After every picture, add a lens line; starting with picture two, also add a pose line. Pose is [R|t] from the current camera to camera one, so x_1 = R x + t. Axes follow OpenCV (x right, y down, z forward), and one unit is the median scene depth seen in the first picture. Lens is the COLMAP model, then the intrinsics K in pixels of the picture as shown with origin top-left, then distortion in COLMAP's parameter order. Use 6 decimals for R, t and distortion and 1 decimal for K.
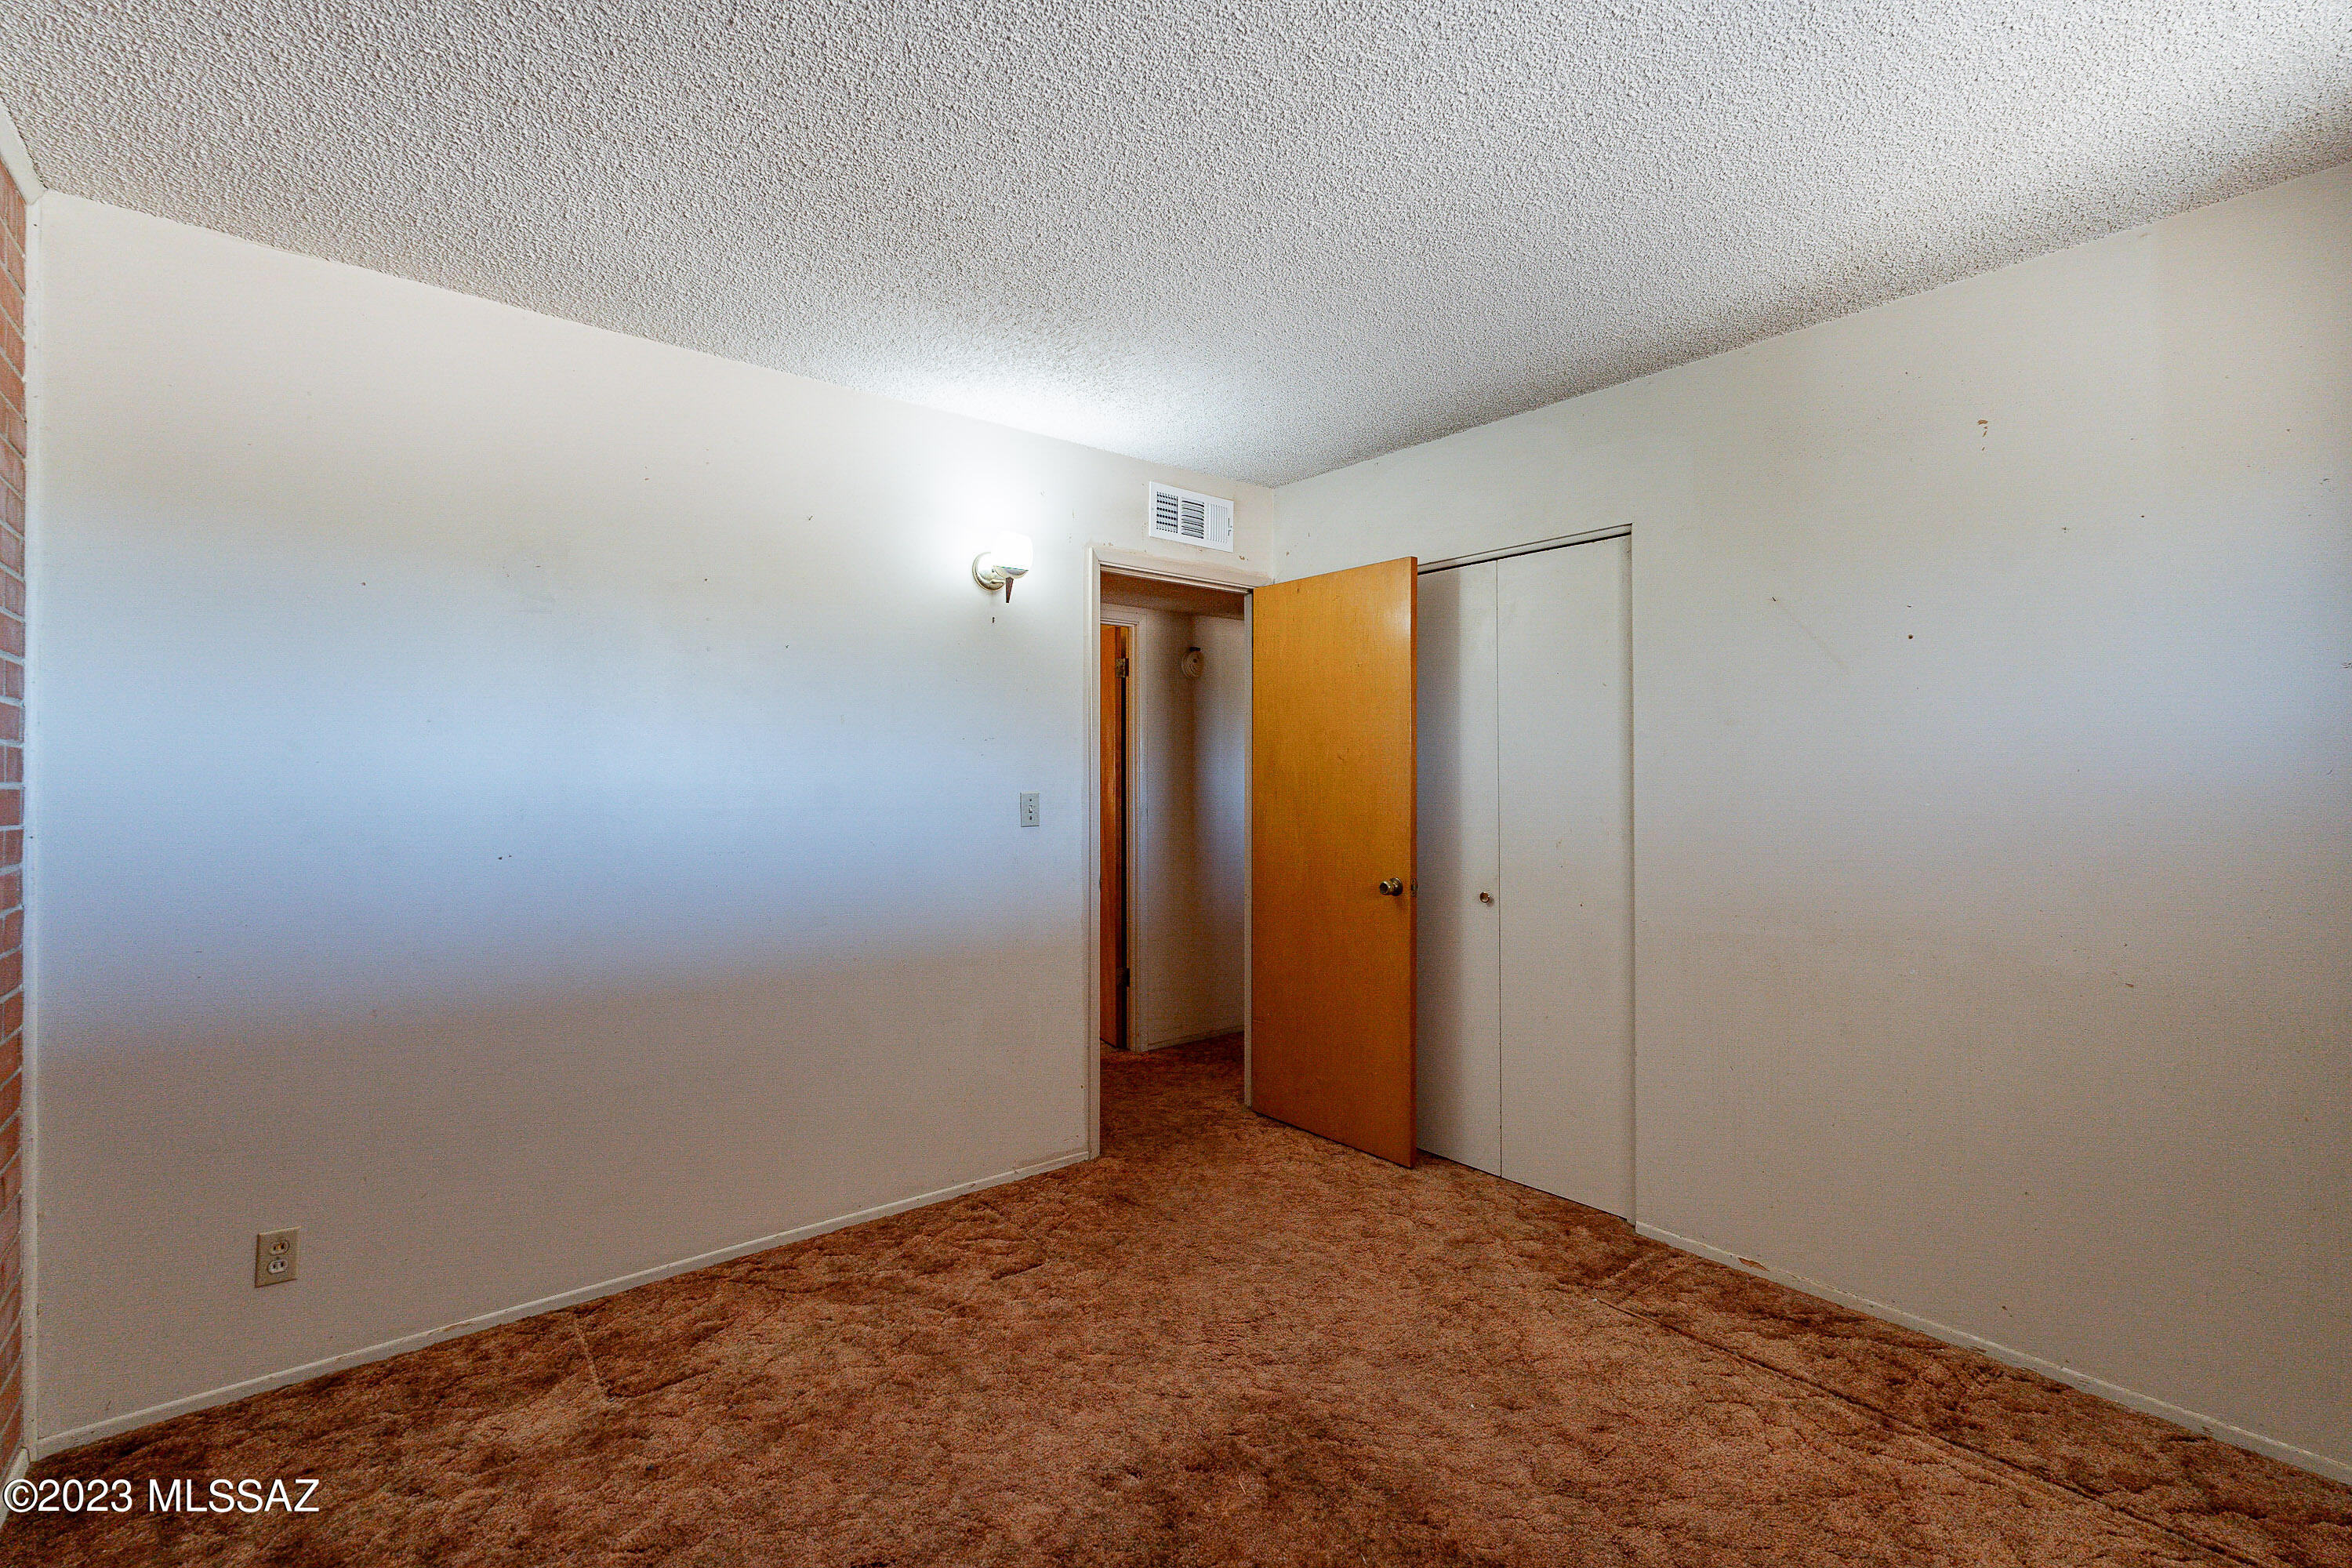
lens RADIAL K [[1034.1, 0, 1181.0], [0, 1034.1, 773.8], [0, 0, 1]] dist [-0.003199, 0.000552]
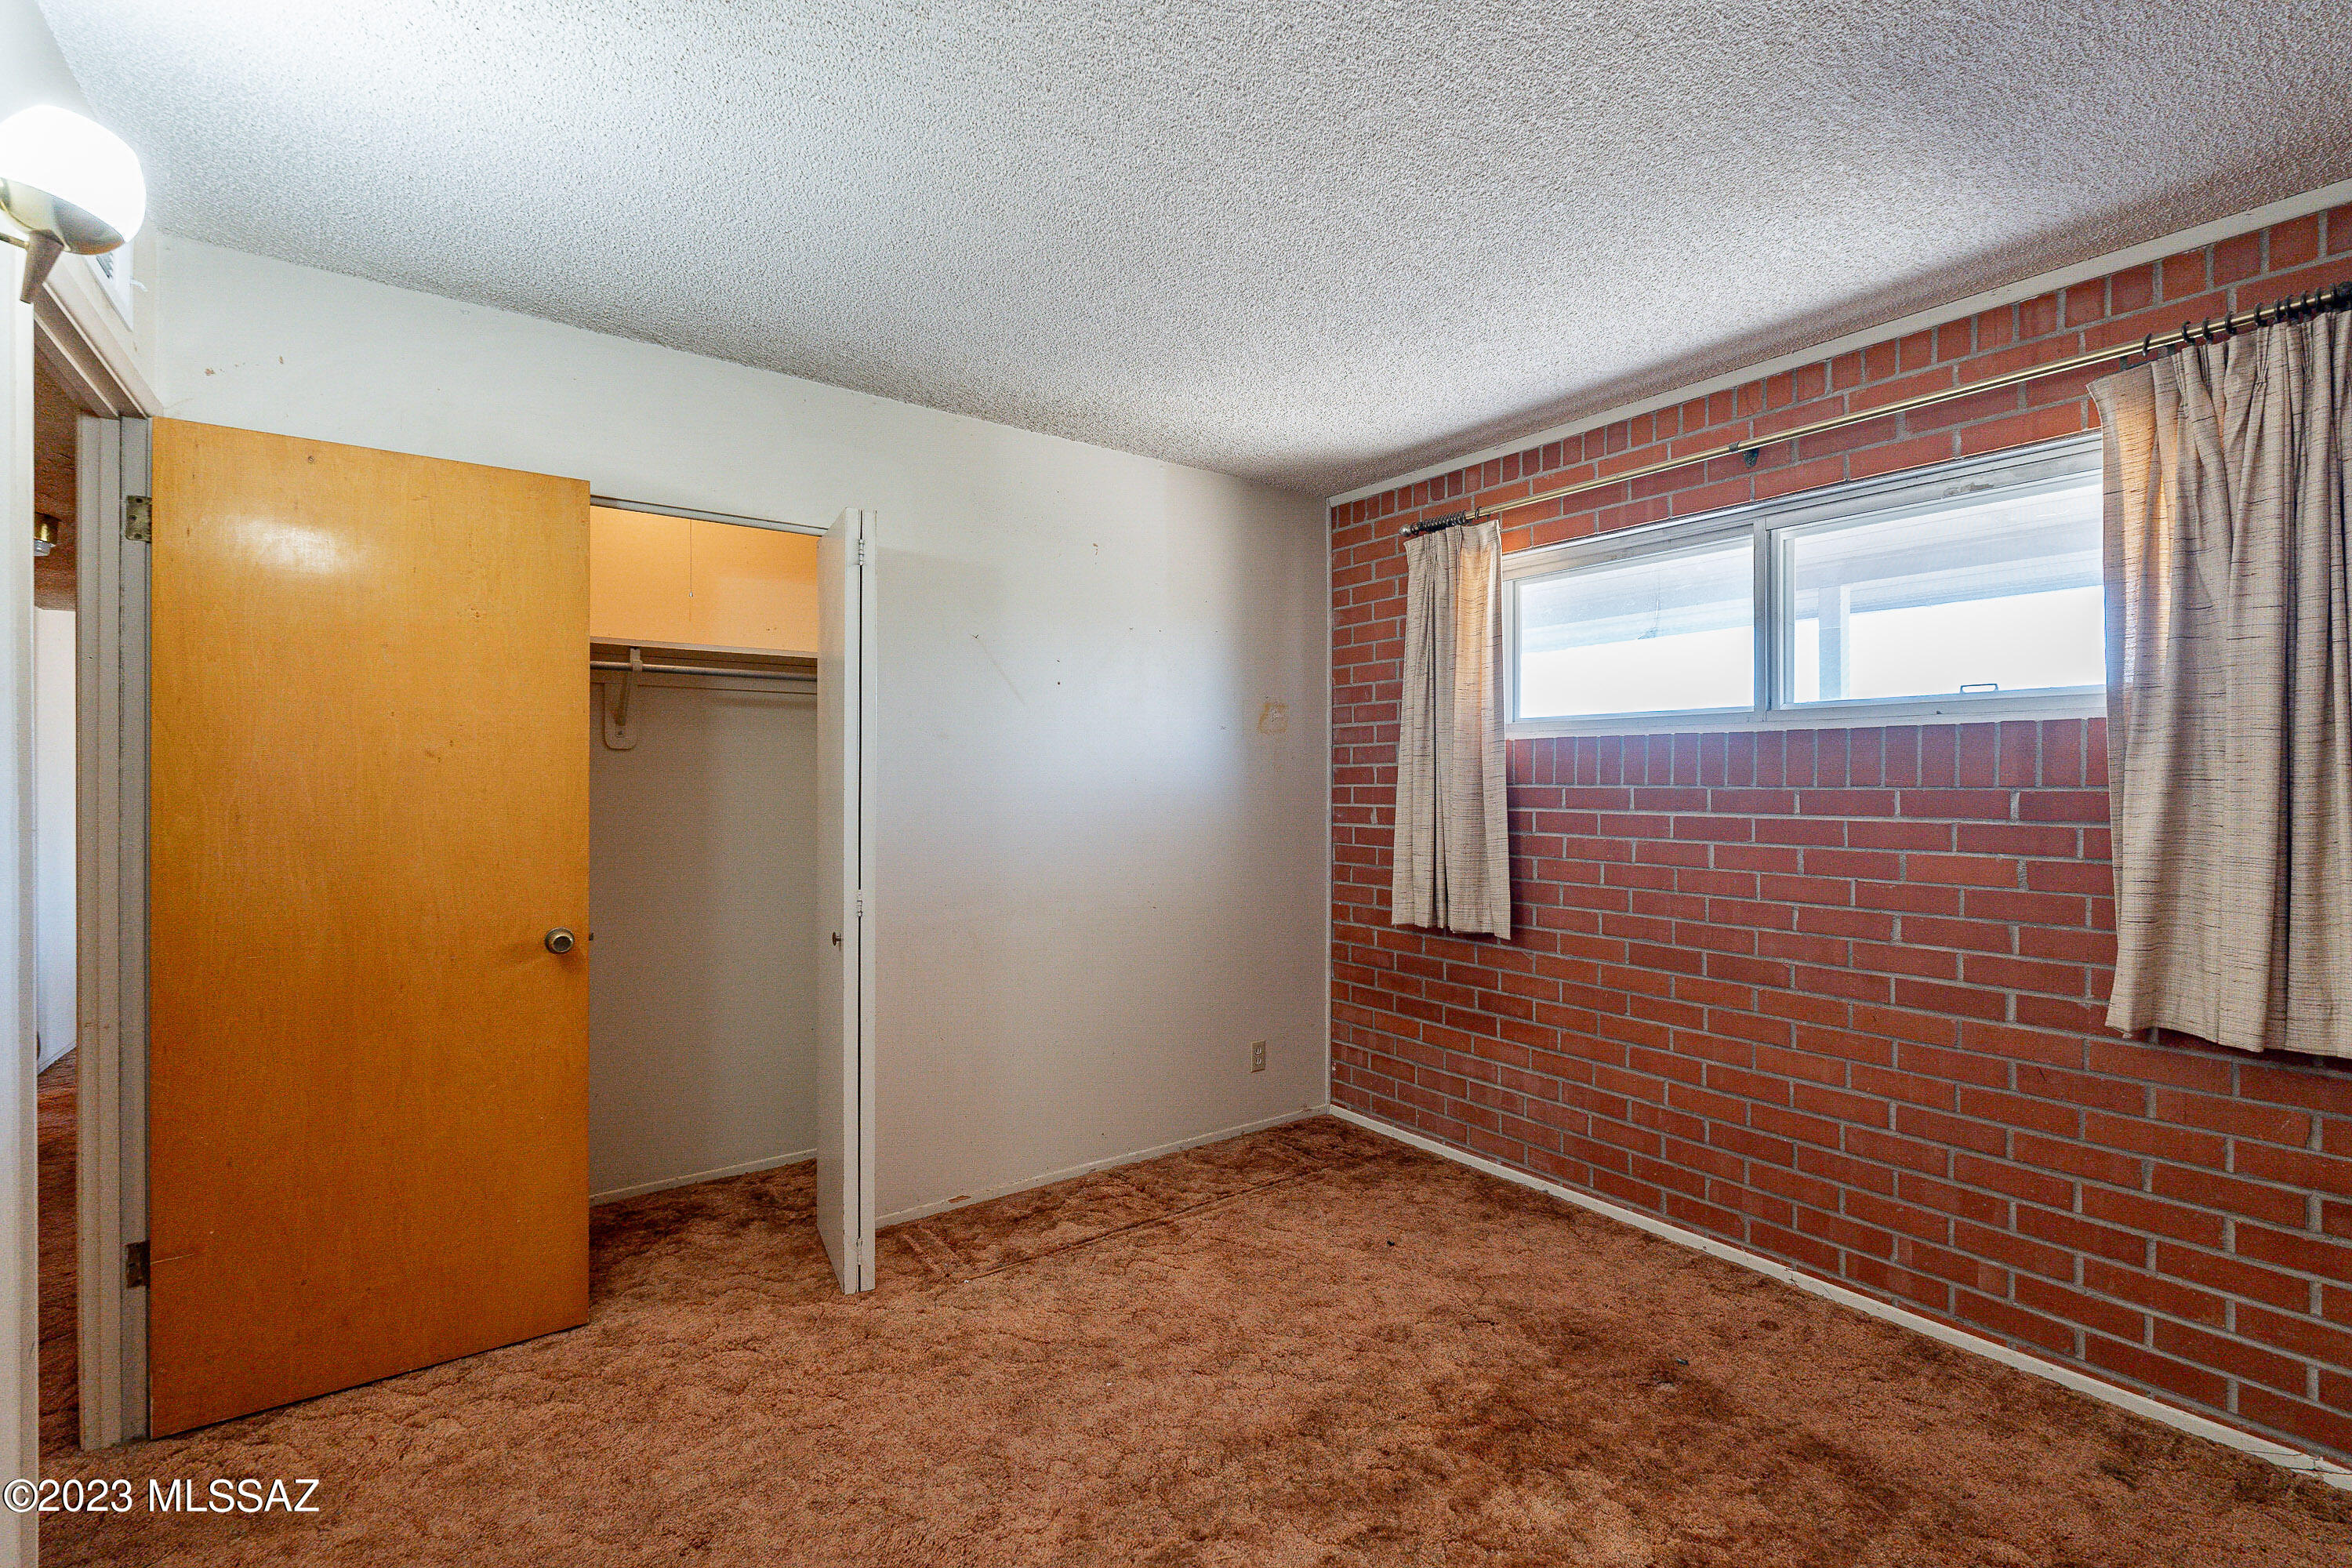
lens RADIAL K [[1034.1, 0, 1162.7], [0, 1034.1, 787.3], [0, 0, 1]] dist [-0.003199, 0.000552]
pose [[0.057323, -0.006818, 0.998332, -0.624308], [-0.004944, 0.999962, 0.007113, -0.002680], [-0.998343, -0.005343, 0.057287, 0.729689]]
